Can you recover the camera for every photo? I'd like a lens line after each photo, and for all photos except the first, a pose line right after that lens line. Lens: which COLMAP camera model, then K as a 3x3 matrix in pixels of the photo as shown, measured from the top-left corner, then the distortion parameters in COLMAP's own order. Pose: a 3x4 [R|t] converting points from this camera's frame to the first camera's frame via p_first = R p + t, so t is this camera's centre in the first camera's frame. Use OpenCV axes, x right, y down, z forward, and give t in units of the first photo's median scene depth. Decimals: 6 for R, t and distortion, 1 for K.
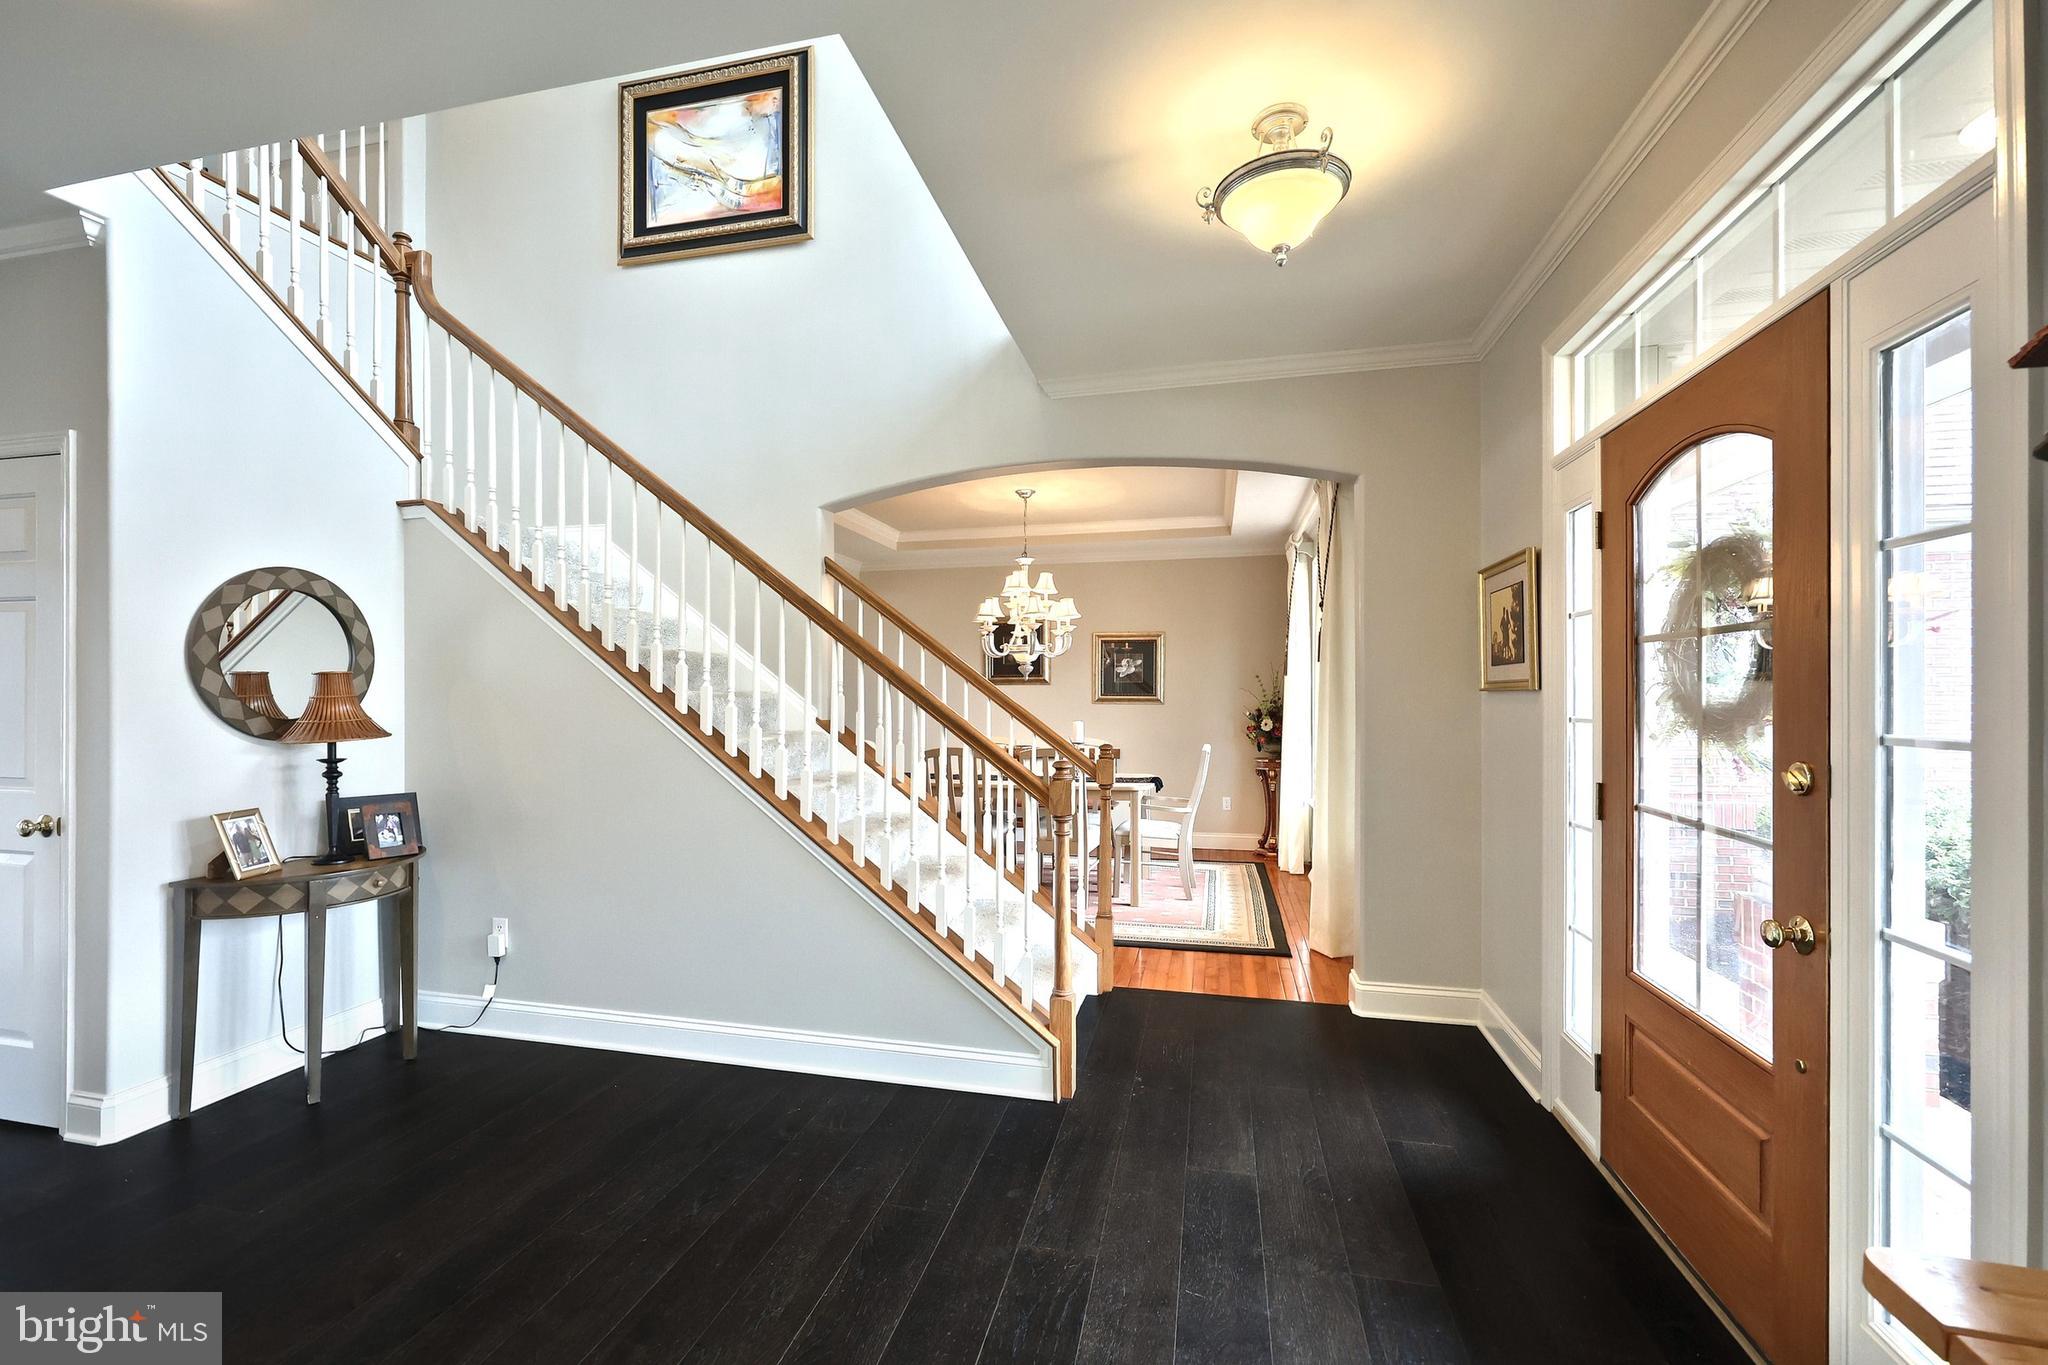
lens RADIAL K [[837.4, 0, 1016.6], [0, 837.4, 691.1], [0, 0, 1]] dist [-0.001684, -0.000015]
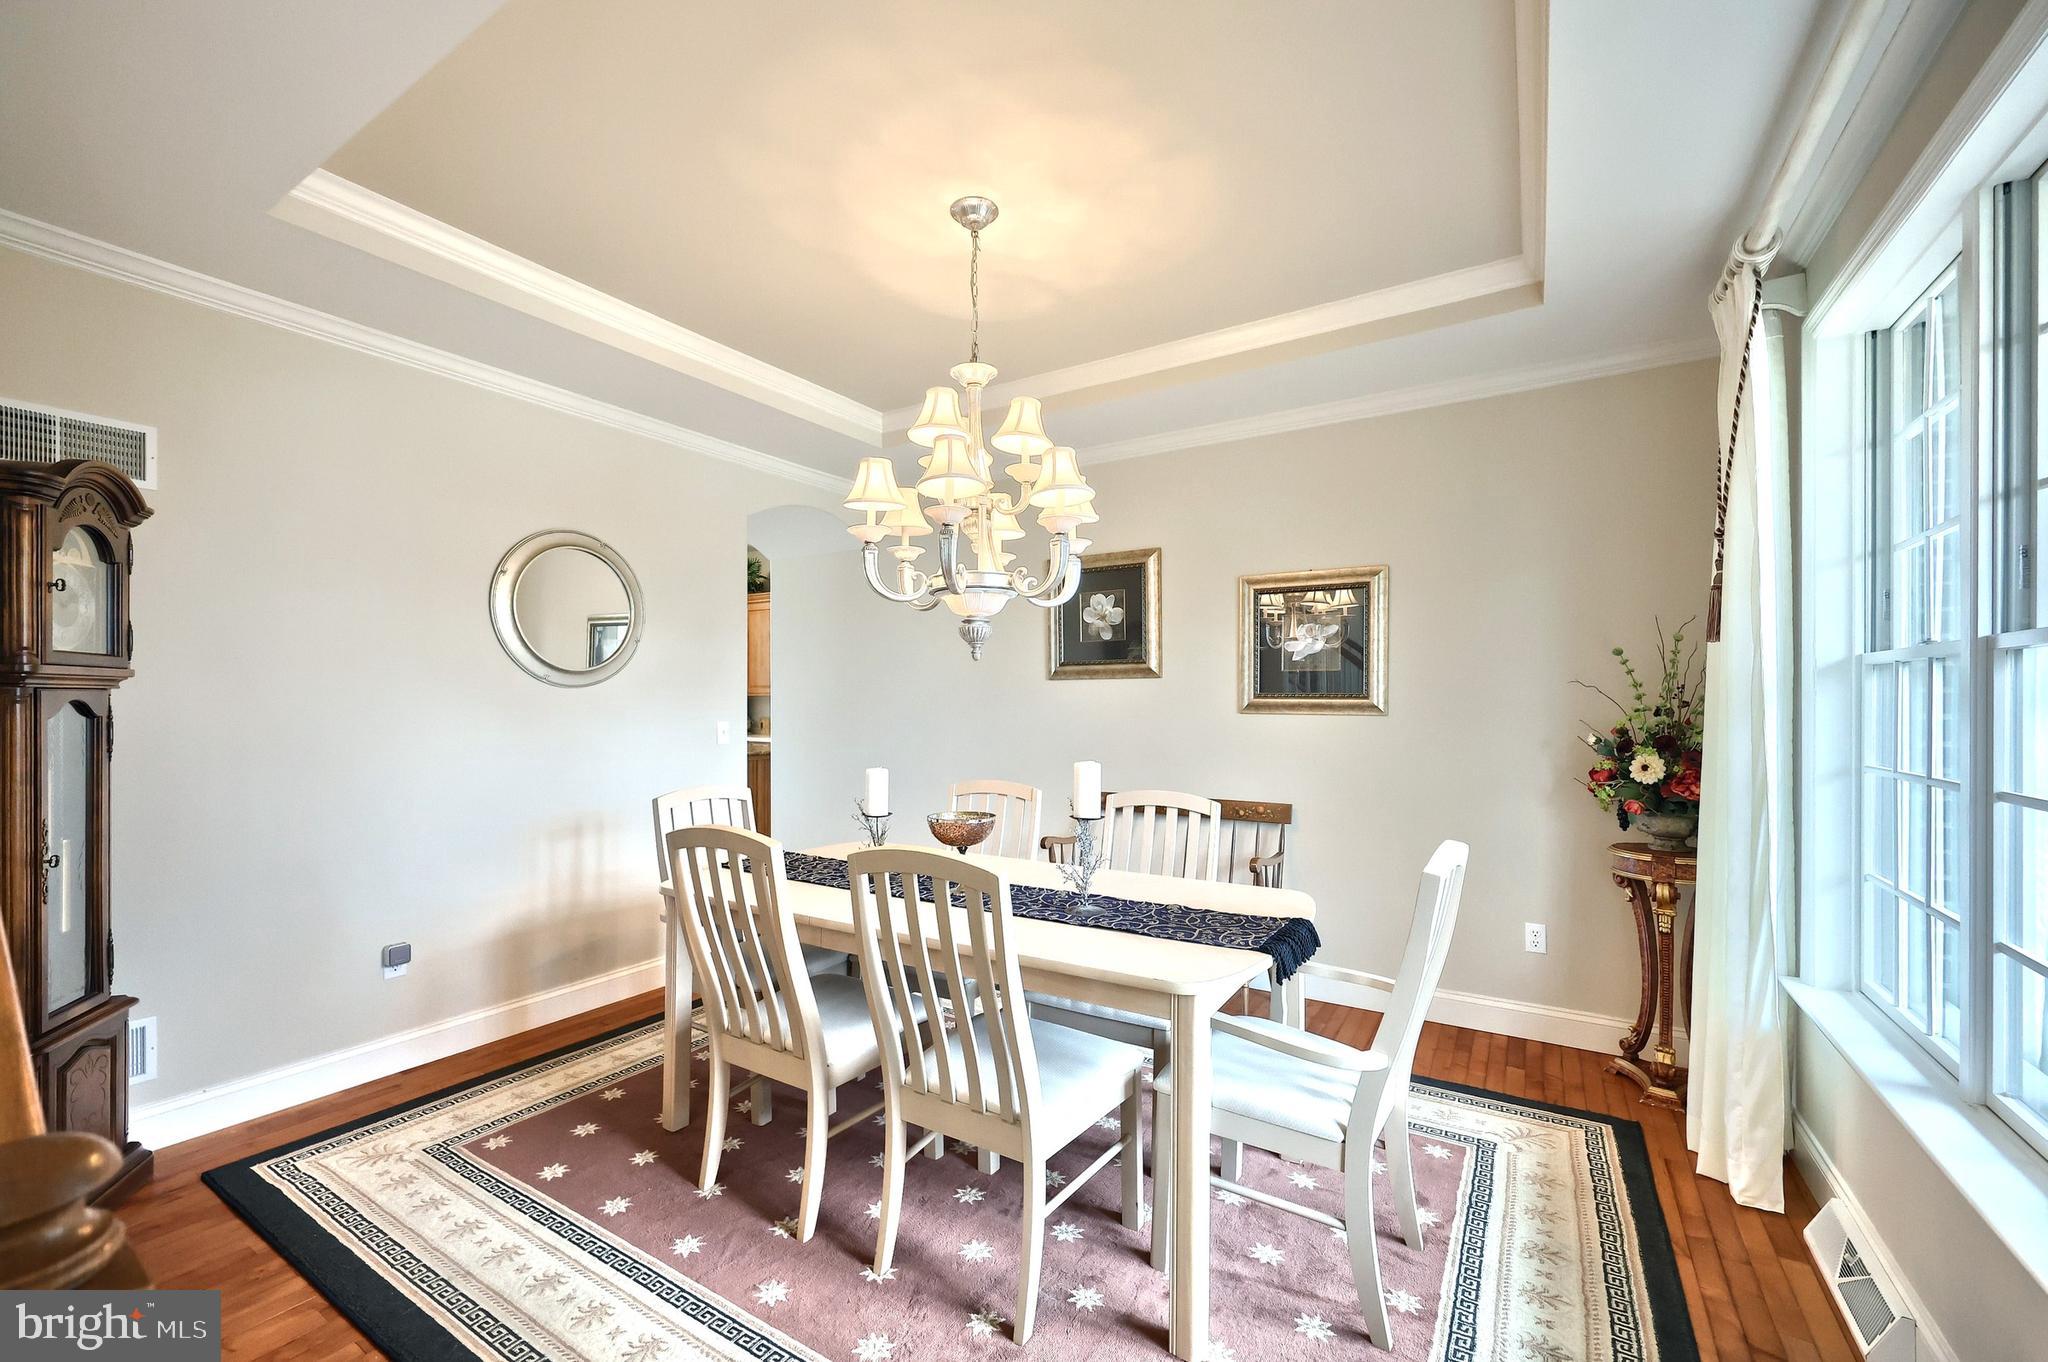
lens RADIAL K [[837.4, 0, 986.2], [0, 837.4, 699.6], [0, 0, 1]] dist [-0.001684, -0.000015]
pose [[0.940418, 0.002741, -0.340009, 0.135395], [-0.002681, 0.999996, 0.000647, 0.007715], [0.340009, 0.000304, 0.940422, 0.511488]]
